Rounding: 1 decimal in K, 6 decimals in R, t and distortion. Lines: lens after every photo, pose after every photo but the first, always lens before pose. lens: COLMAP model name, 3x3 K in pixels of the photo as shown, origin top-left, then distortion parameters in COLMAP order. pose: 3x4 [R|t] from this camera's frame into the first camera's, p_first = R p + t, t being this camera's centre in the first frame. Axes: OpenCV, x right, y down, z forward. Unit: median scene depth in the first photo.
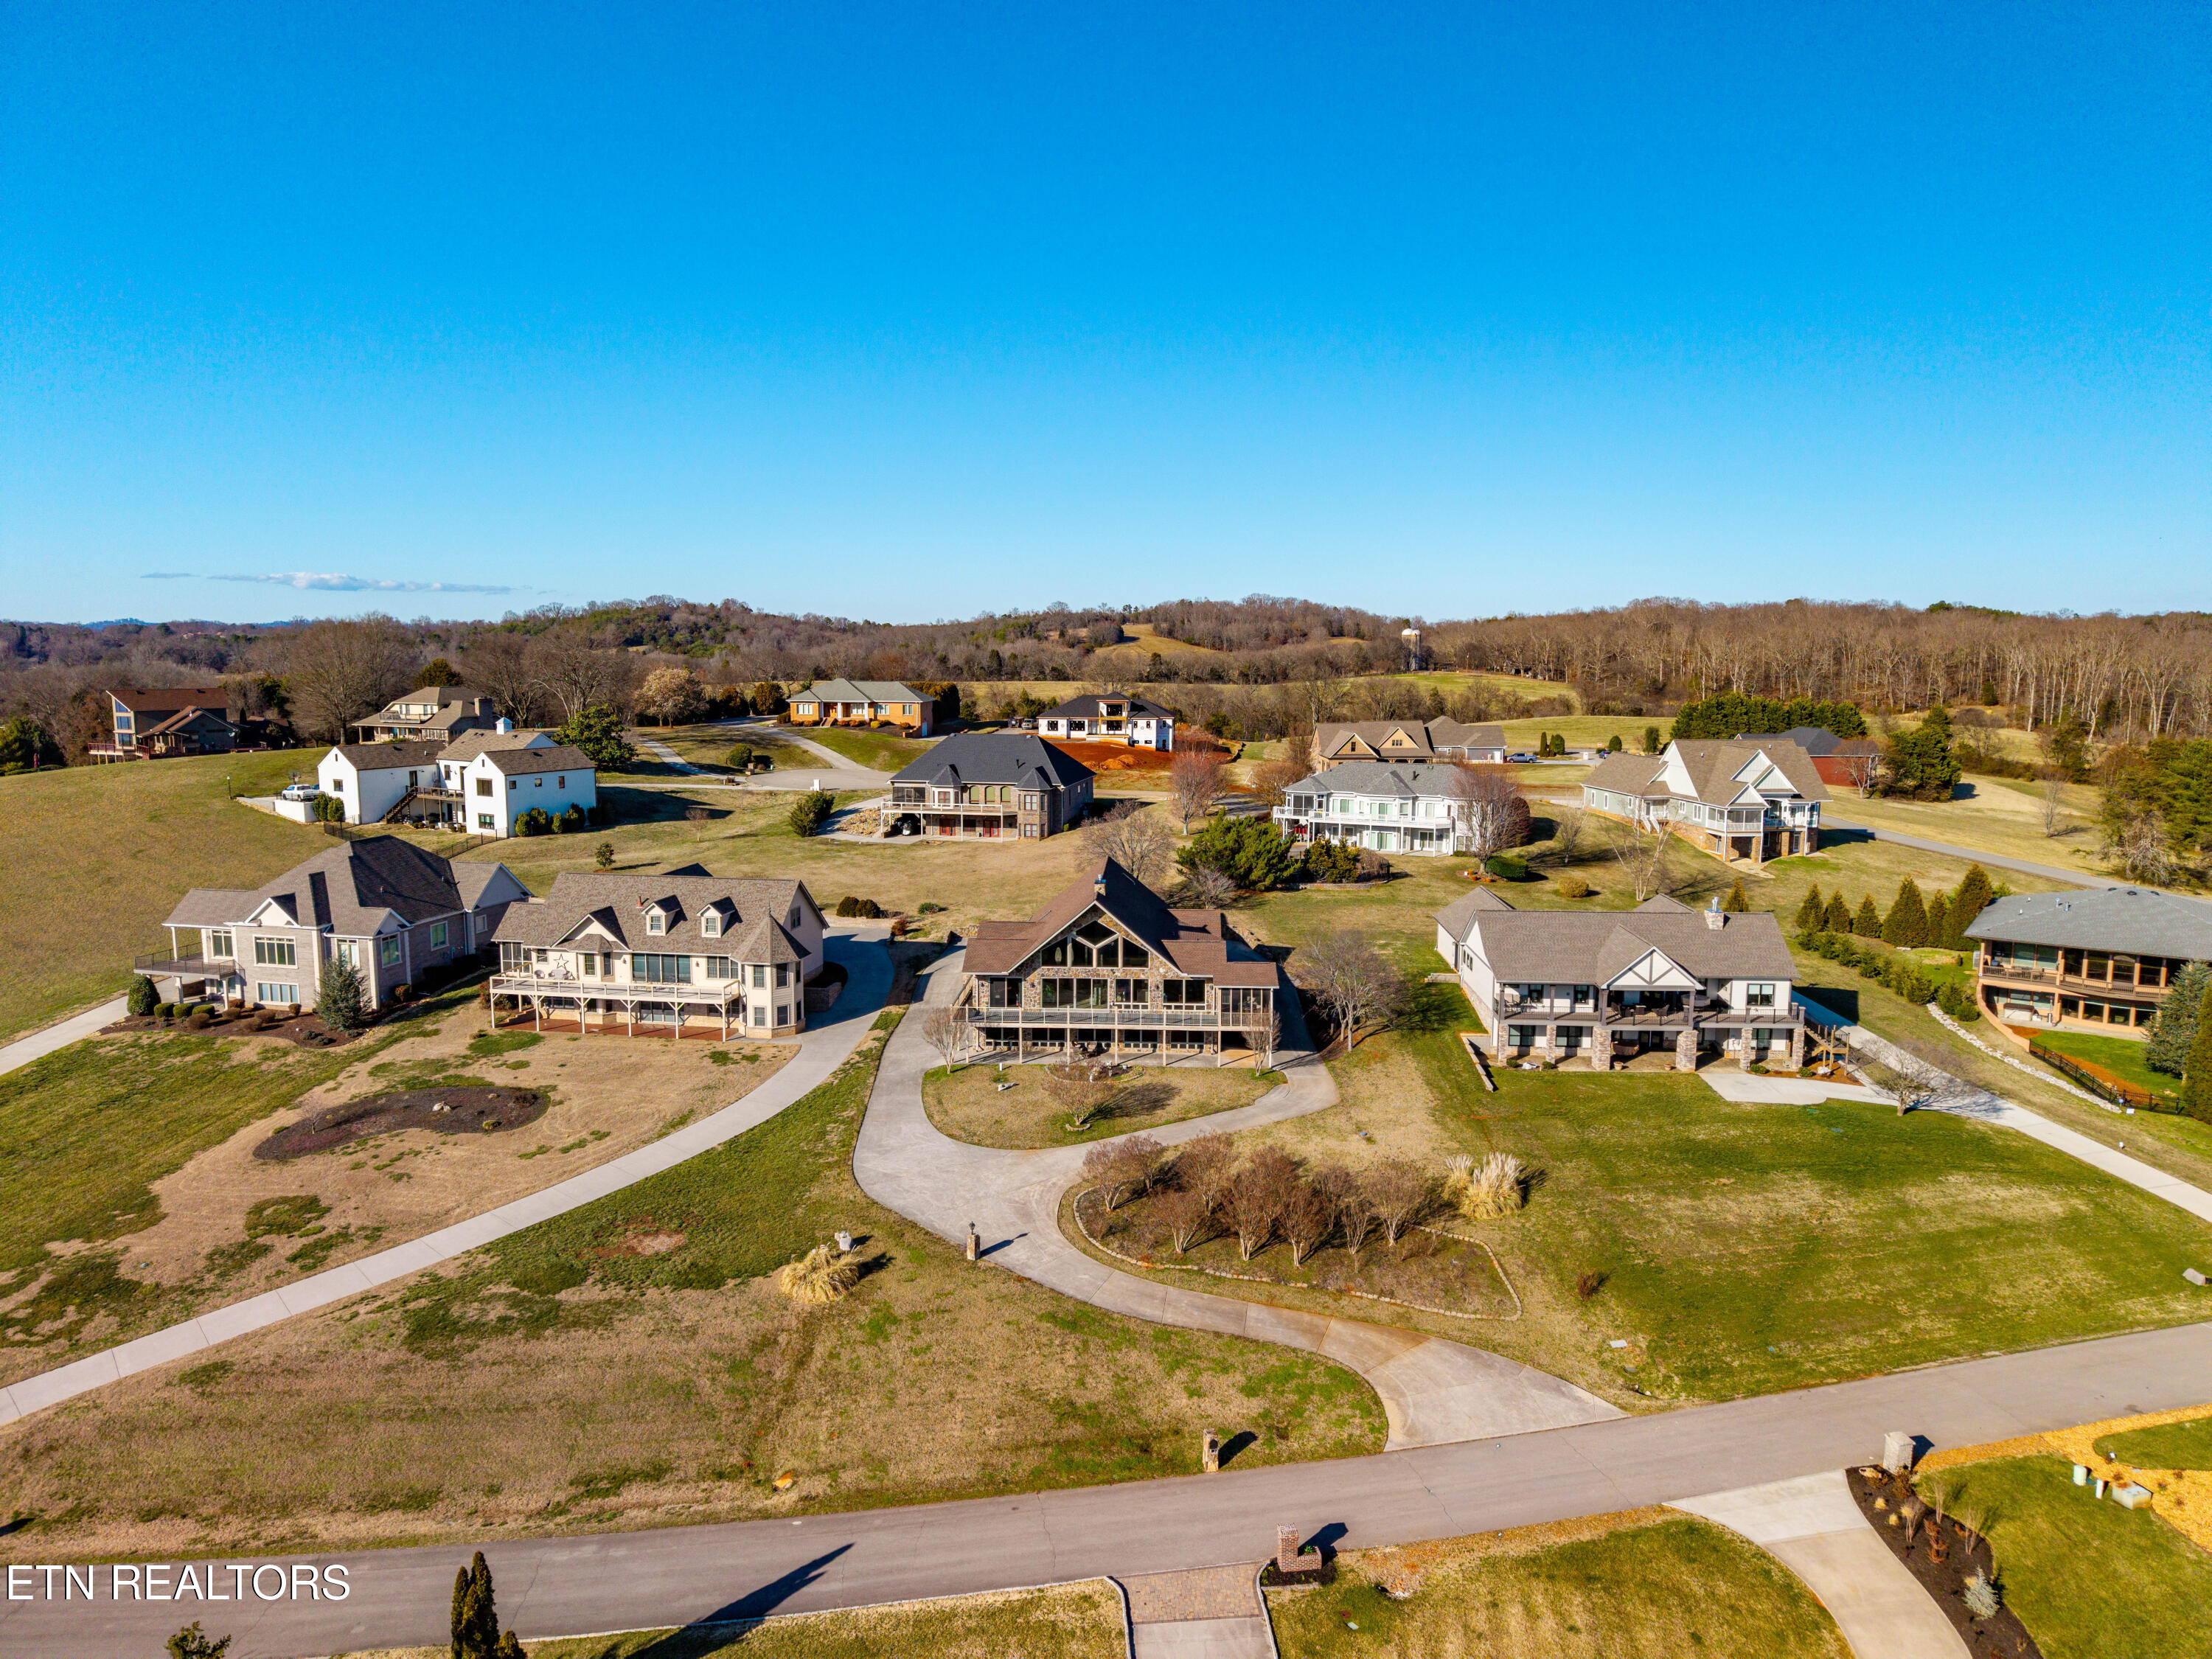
lens RADIAL K [[1478.0, 0, 1118.5], [0, 1478.0, 817.7], [0, 0, 1]] dist [0.036702, -0.034575]
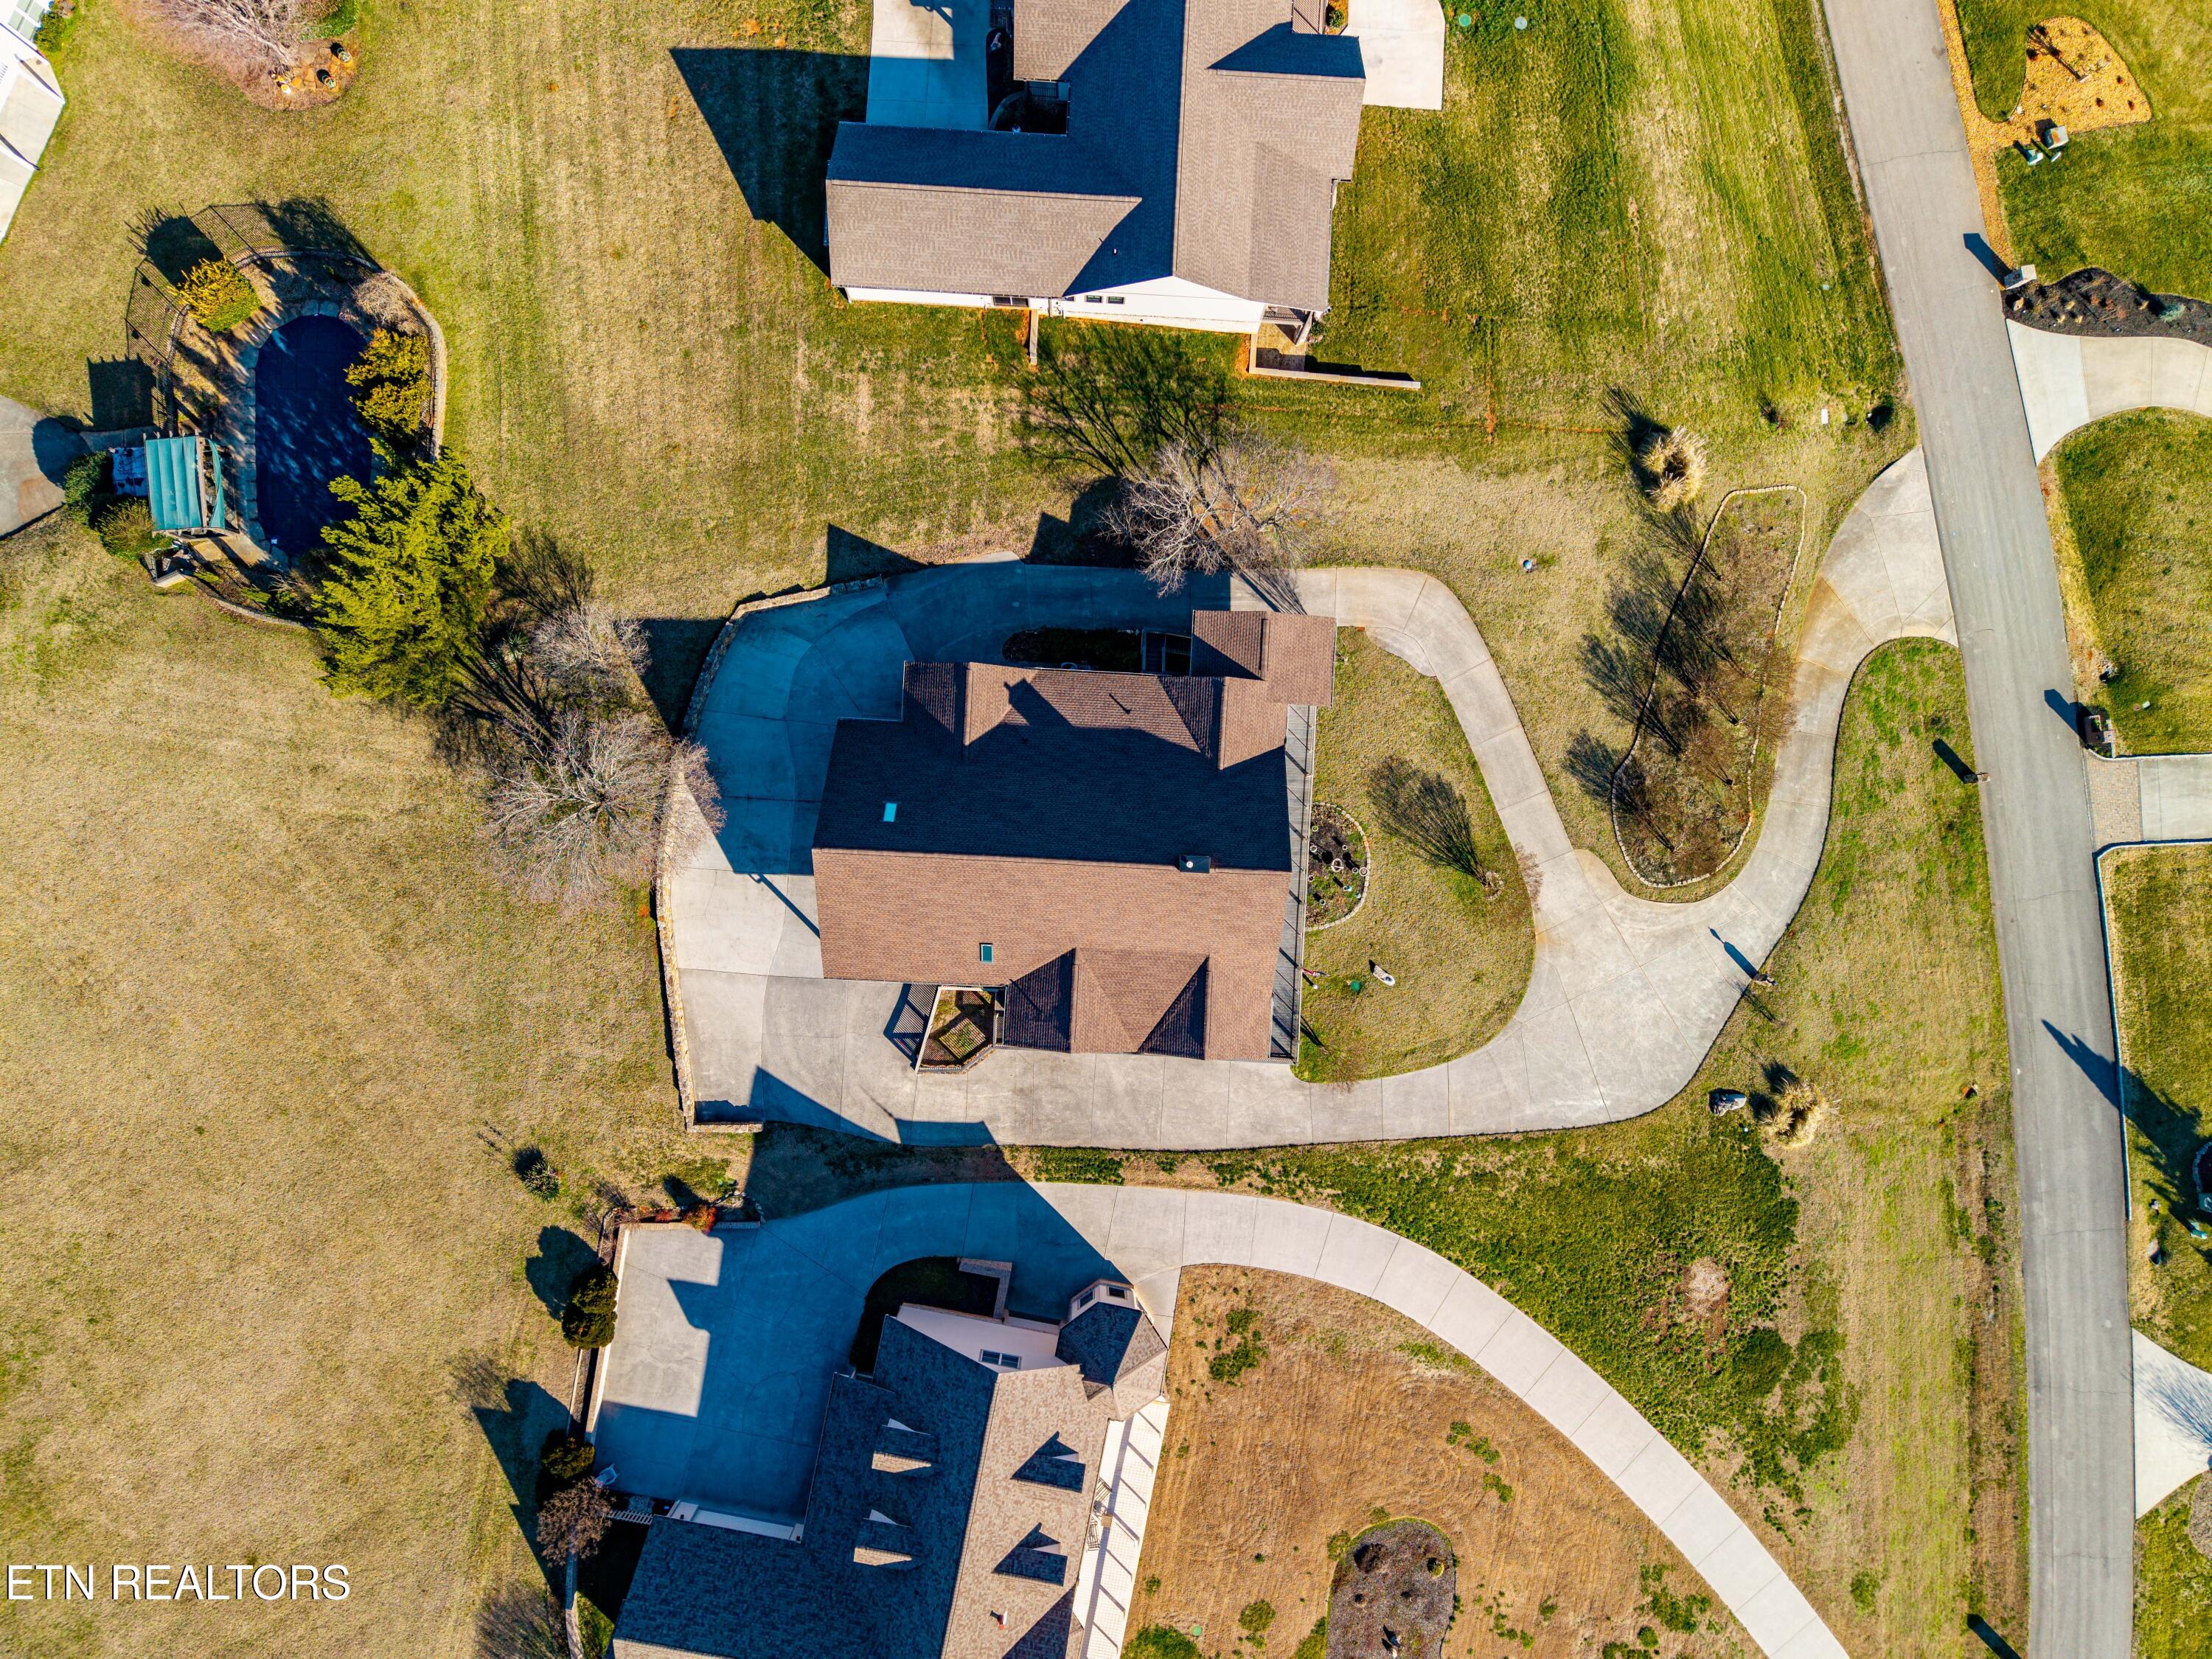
lens RADIAL K [[1478.0, 0, 1123.2], [0, 1478.0, 834.2], [0, 0, 1]] dist [0.036702, -0.034575]
pose [[0.017088, -0.999853, -0.001609, 0.000388], [0.098708, 0.000085, 0.995116, -0.599272], [-0.994970, -0.017164, 0.098695, 0.988314]]
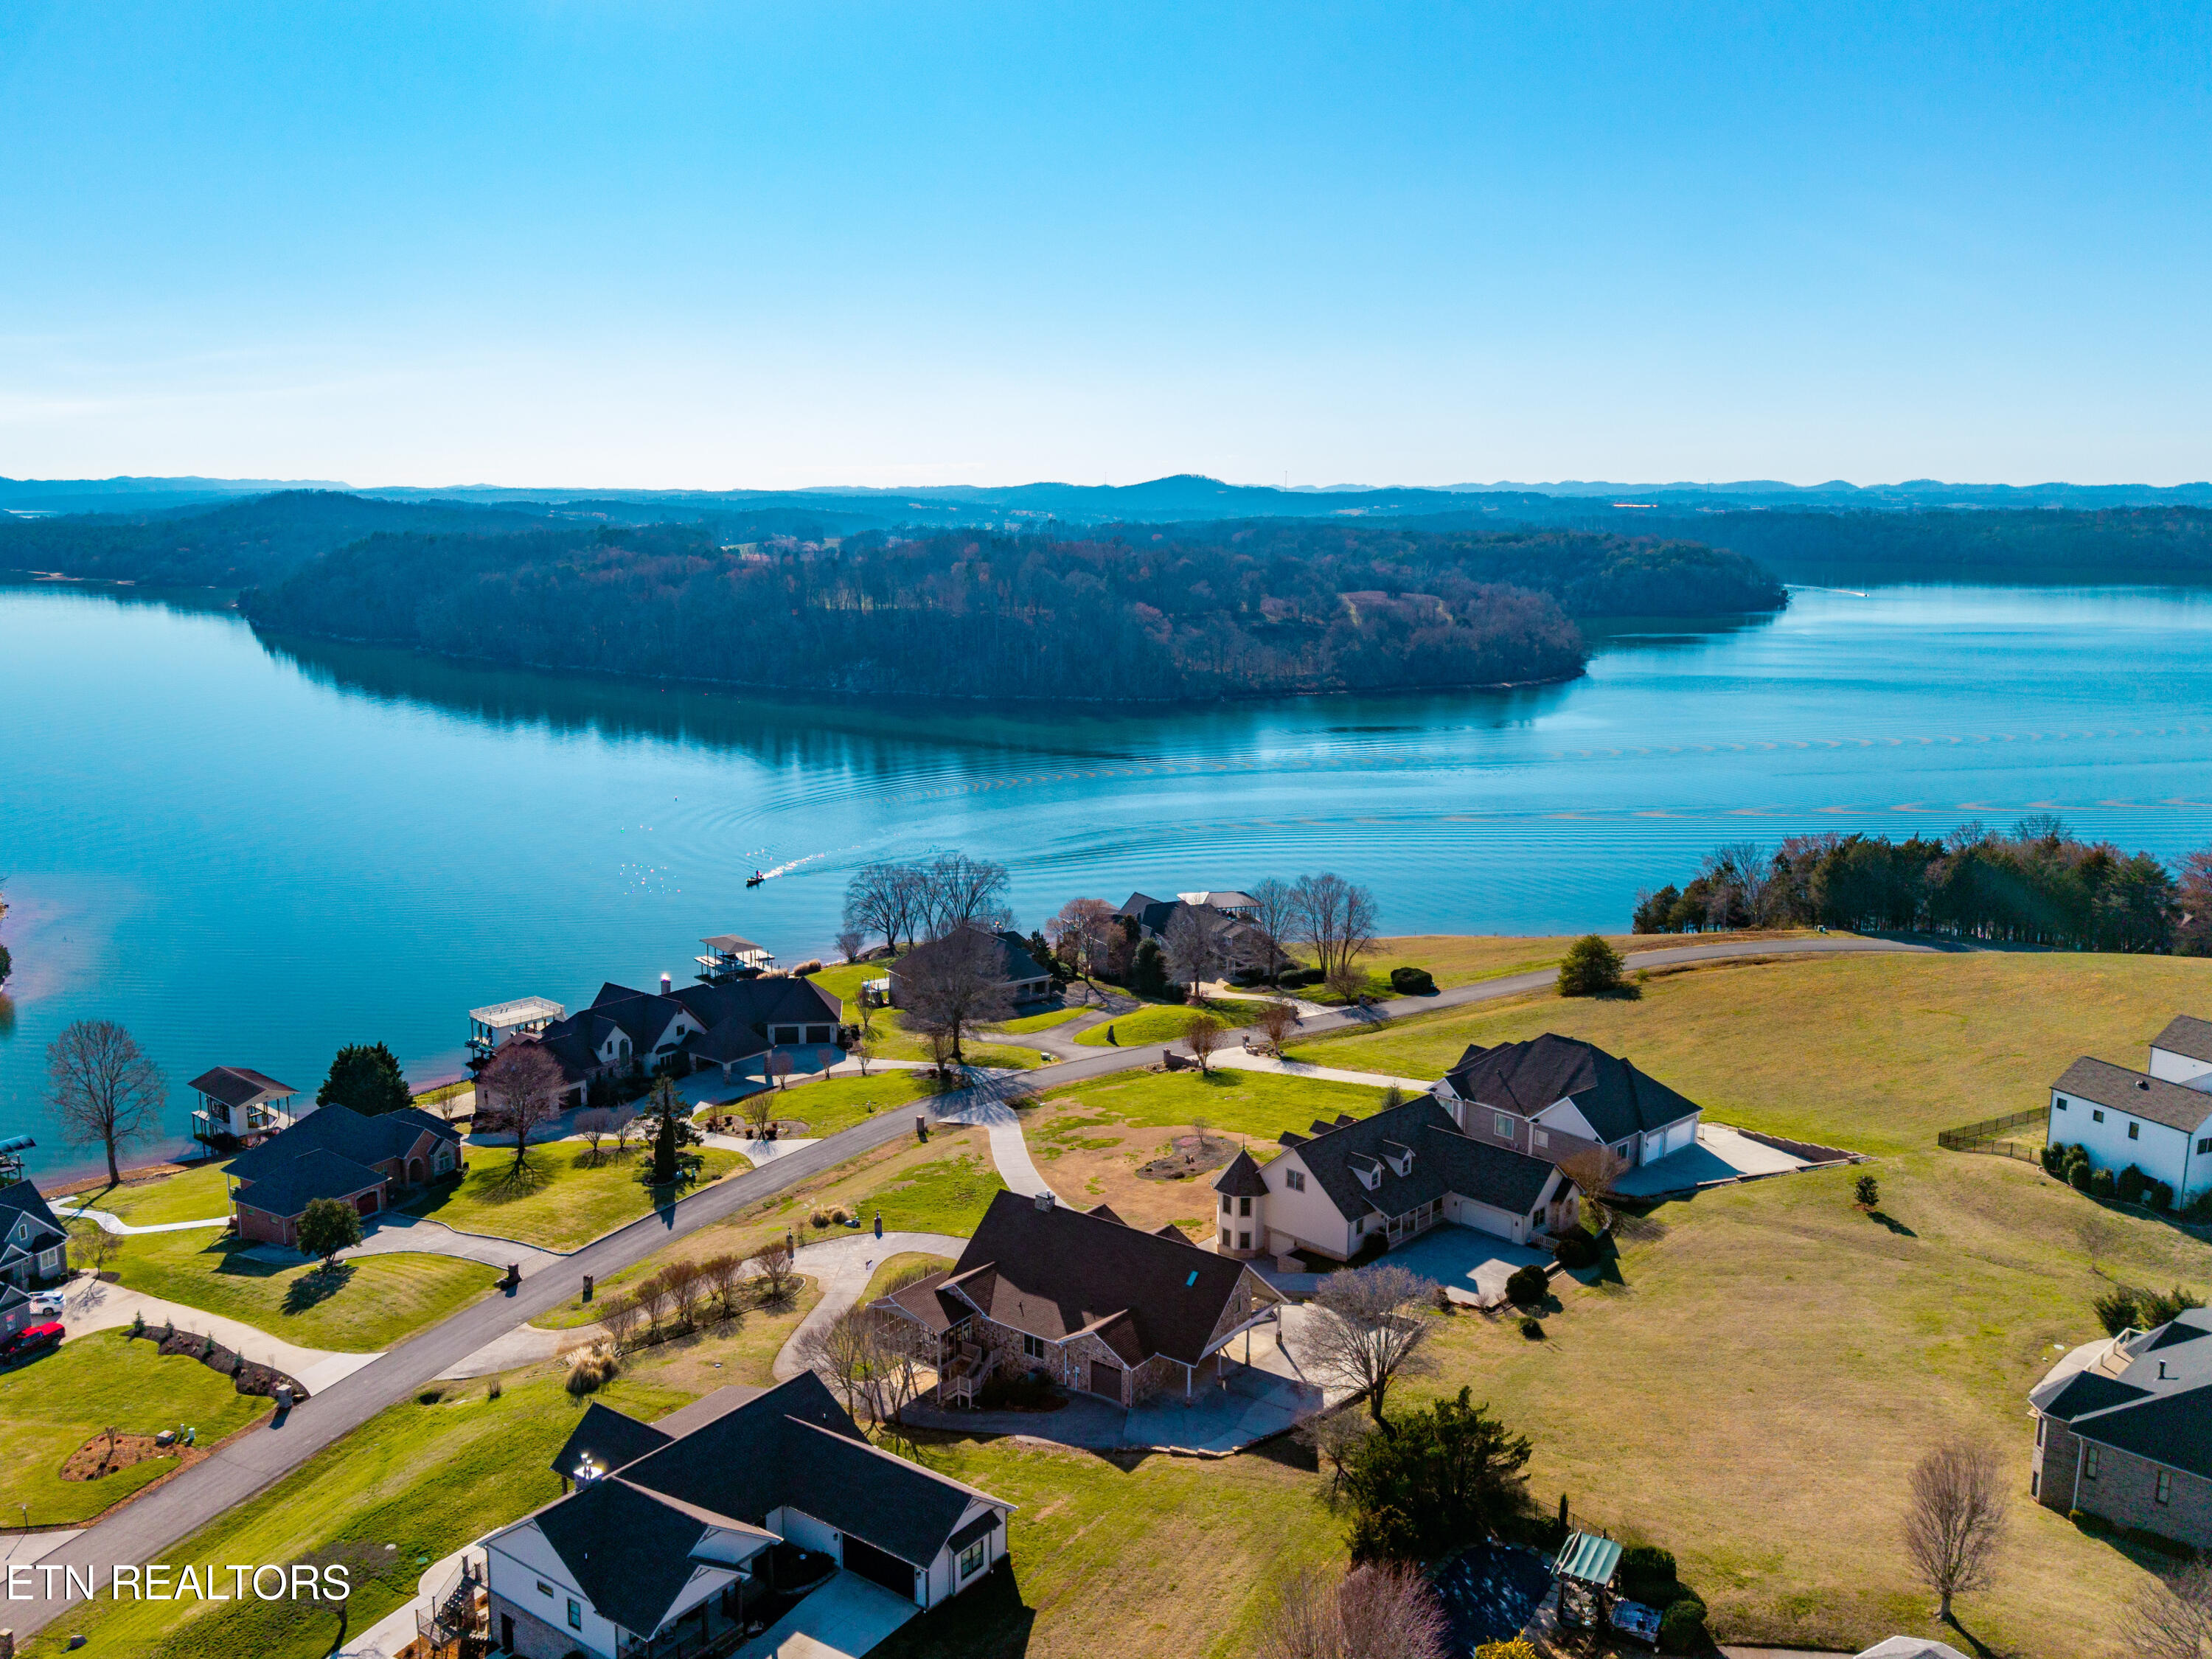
lens RADIAL K [[1817.7, 0, 1064.6], [0, 1817.7, 843.3], [0, 0, 1]] dist [0.009525, -0.000697]
pose [[-0.572029, 0.151439, -0.806132, 0.992774], [-0.104132, 0.961448, 0.254508, -0.534571], [0.813596, 0.229530, -0.534207, 1.670737]]
